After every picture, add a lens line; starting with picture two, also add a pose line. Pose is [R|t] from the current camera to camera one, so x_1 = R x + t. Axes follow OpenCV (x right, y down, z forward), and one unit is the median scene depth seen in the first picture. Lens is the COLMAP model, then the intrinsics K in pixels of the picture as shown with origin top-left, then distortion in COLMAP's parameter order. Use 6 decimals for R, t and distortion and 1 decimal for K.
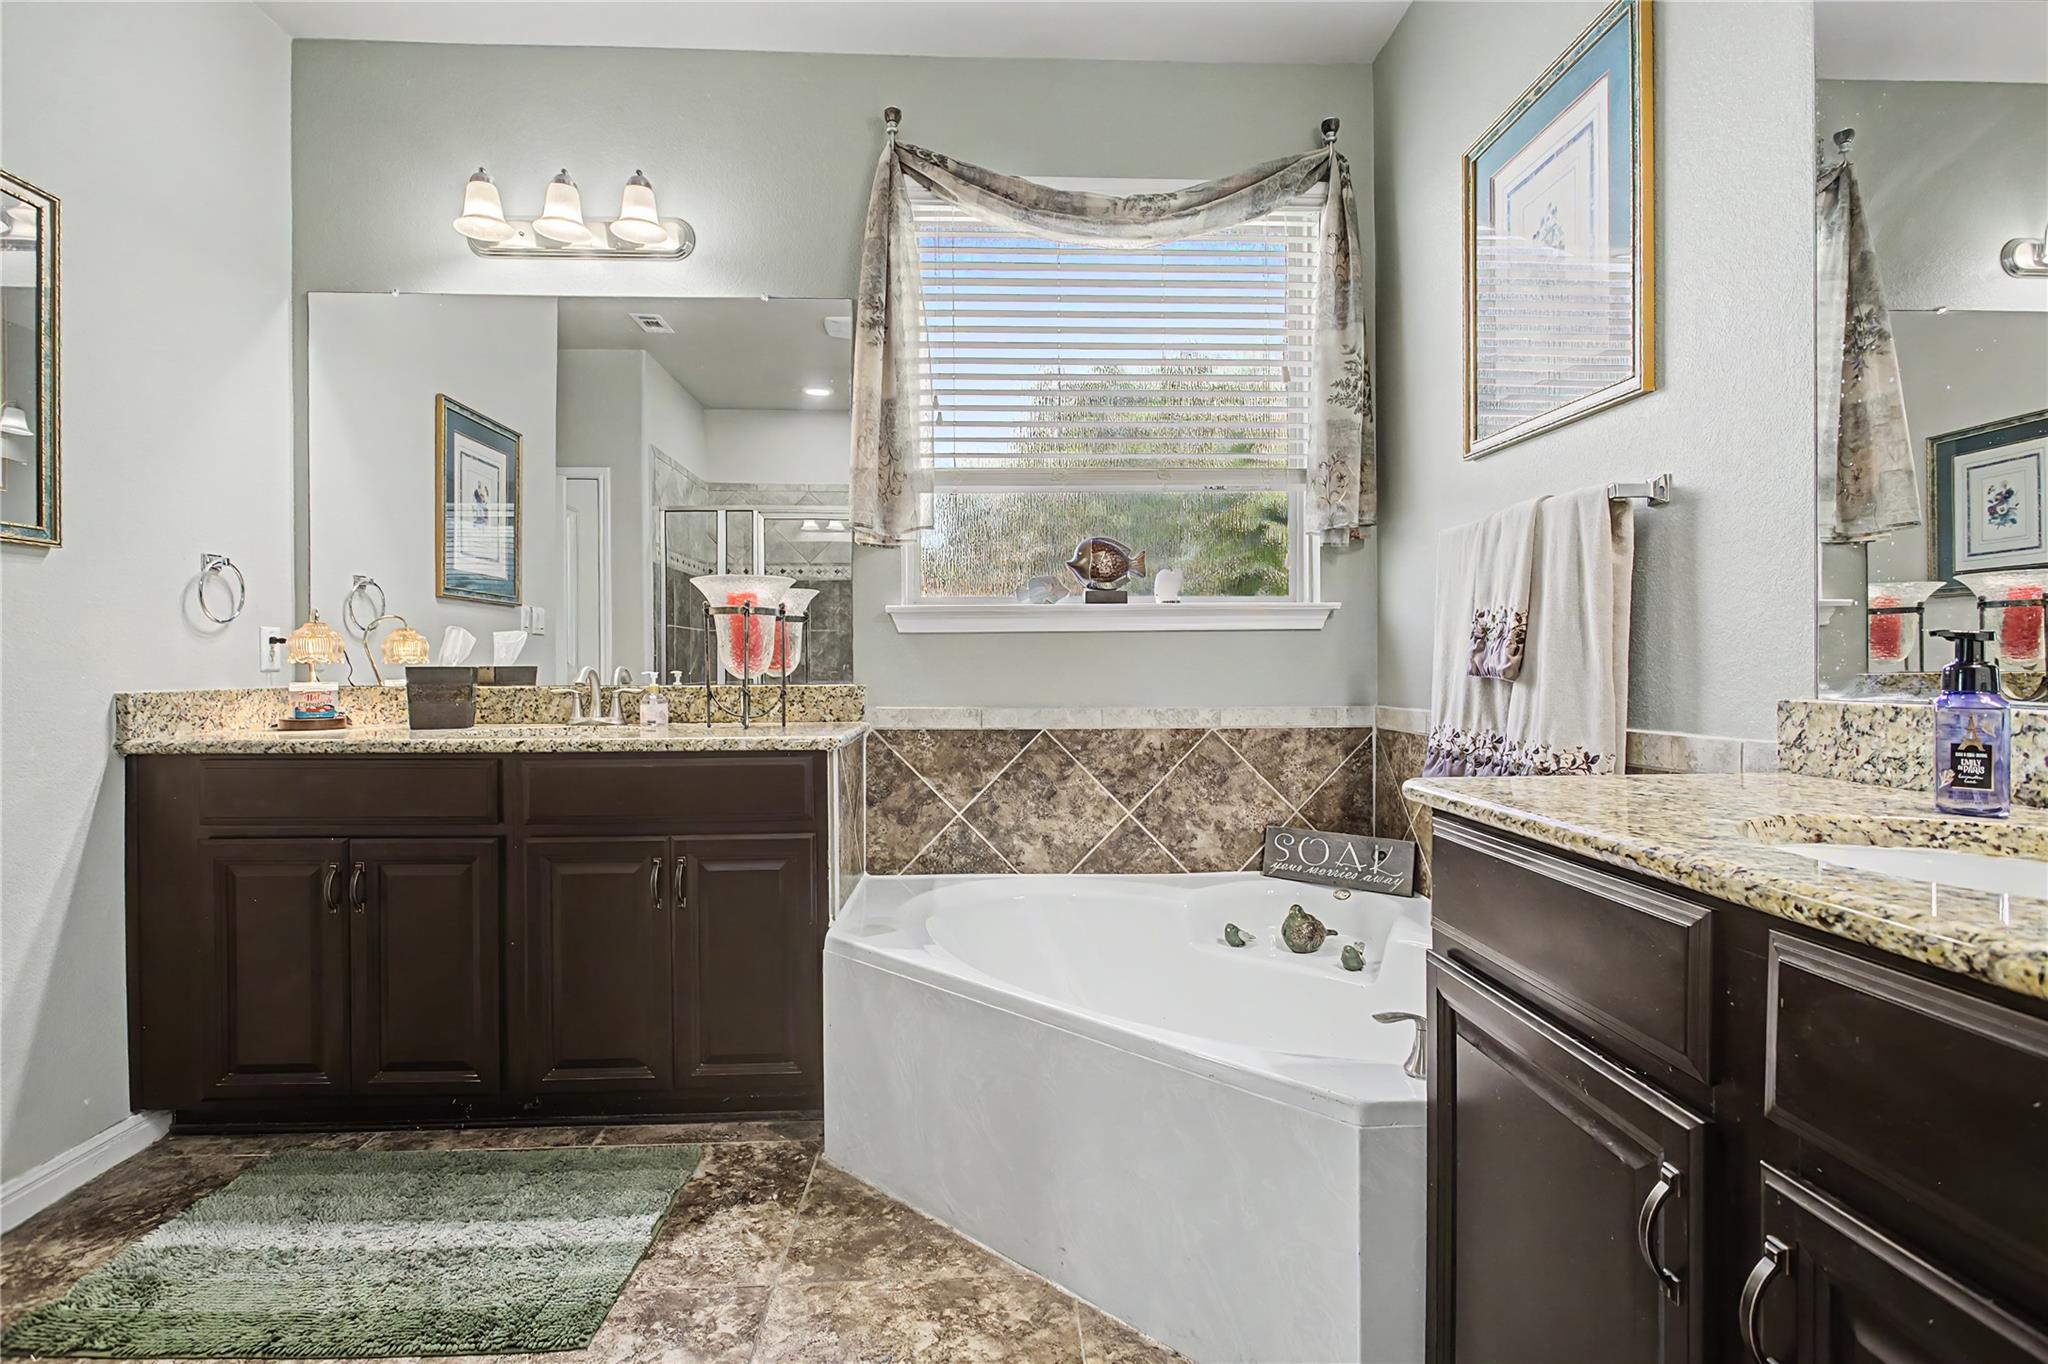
lens RADIAL K [[985.5, 0, 1029.4], [0, 985.5, 677.7], [0, 0, 1]] dist [-0.006227, 0.002247]
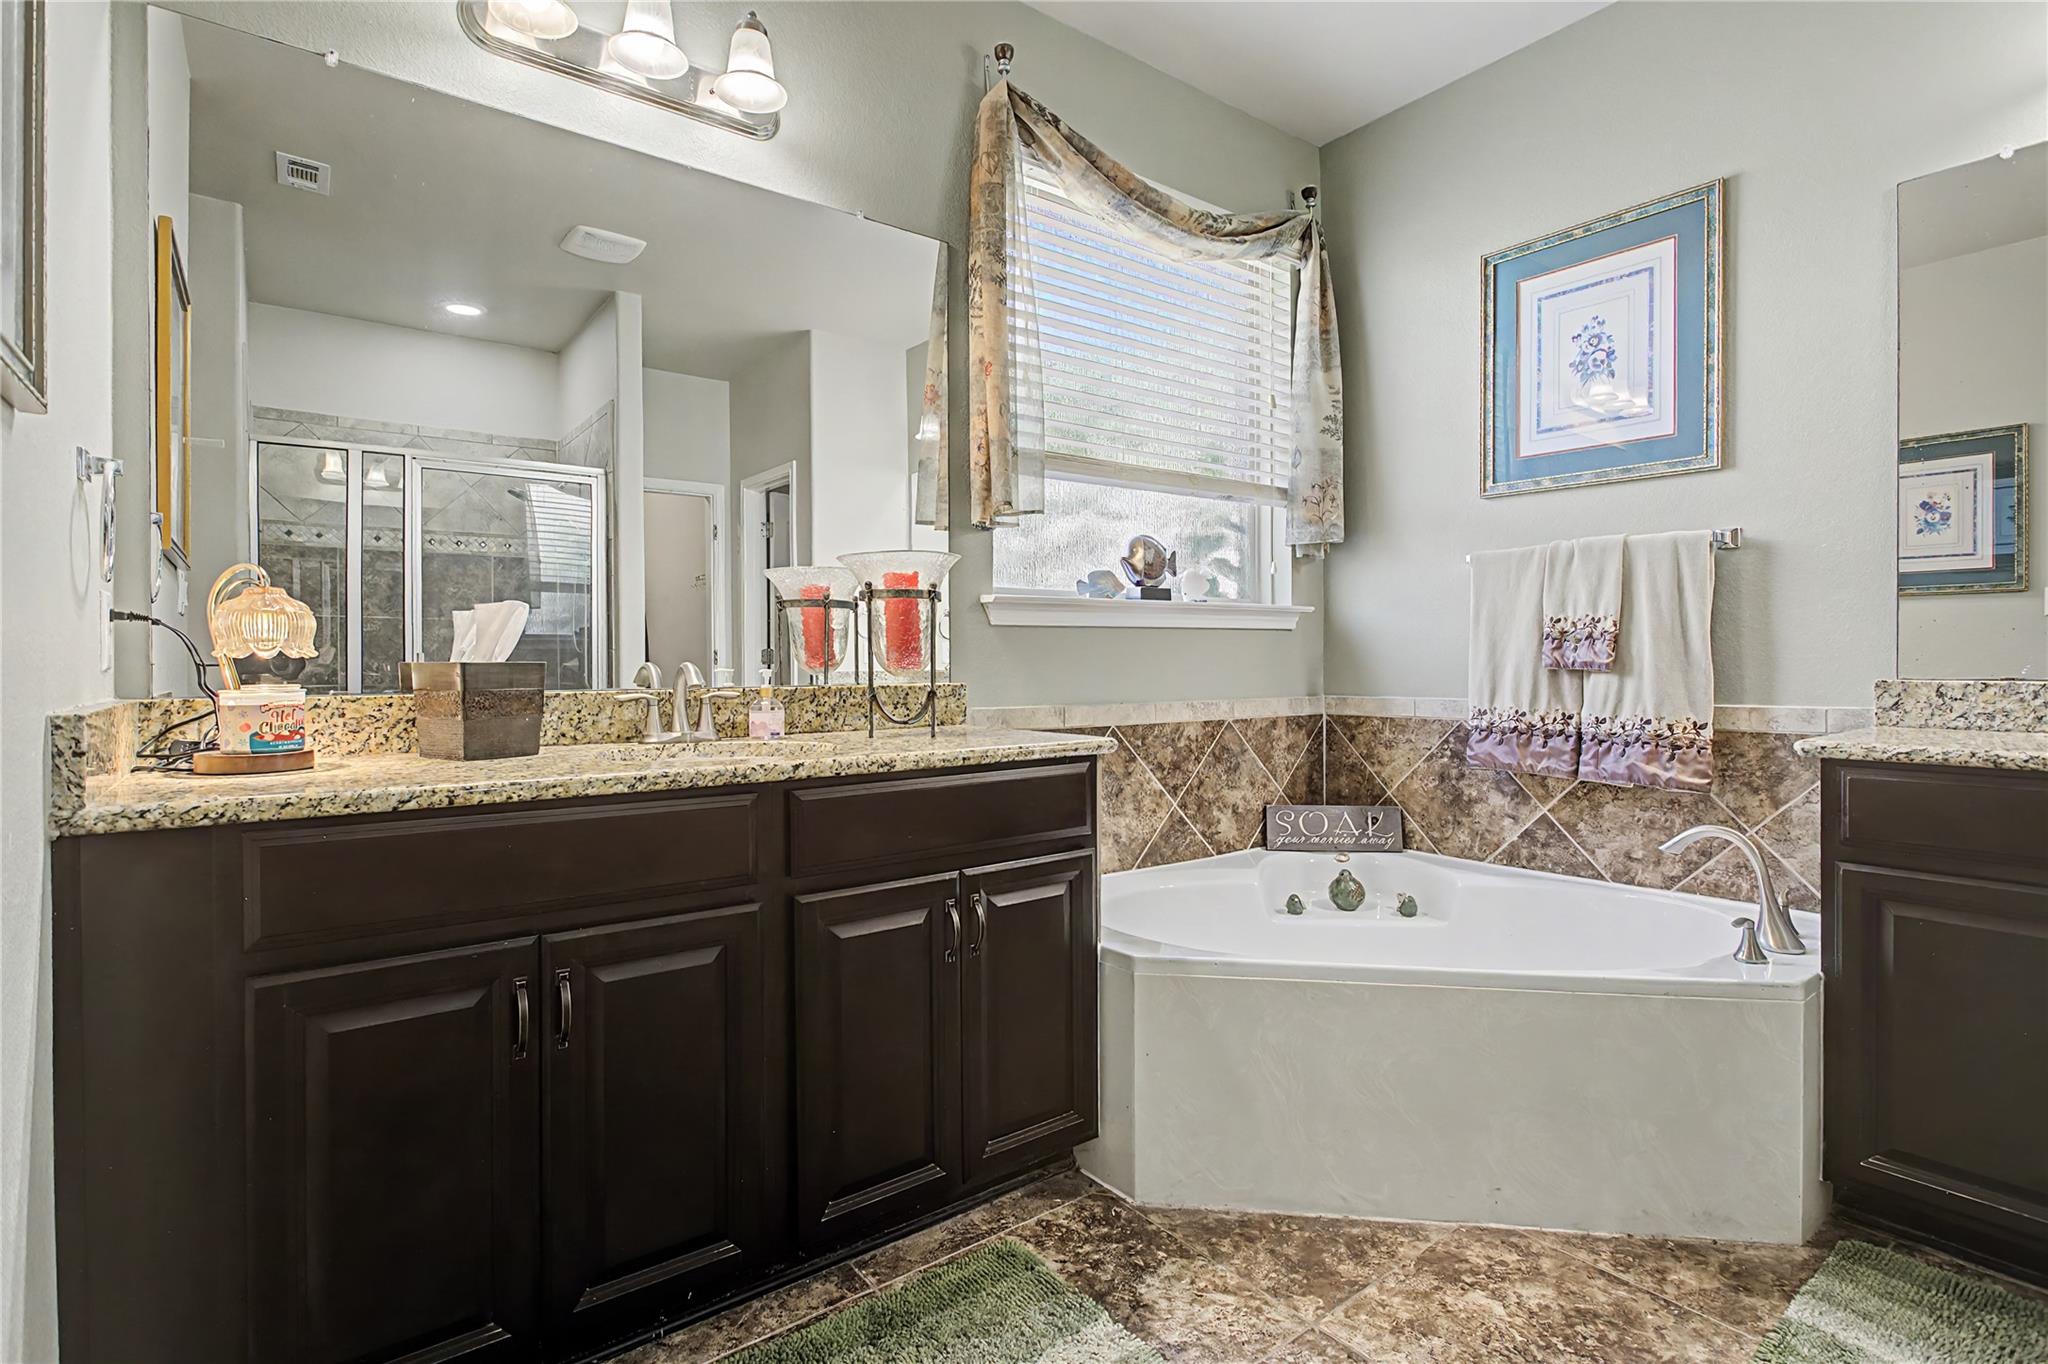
lens RADIAL K [[985.5, 0, 1050.8], [0, 985.5, 673.9], [0, 0, 1]] dist [-0.006227, 0.002247]
pose [[0.821494, -0.007699, 0.570165, -0.640639], [0.009512, 0.999955, -0.000202, -0.000165], [-0.570137, 0.005590, 0.821531, 0.242730]]
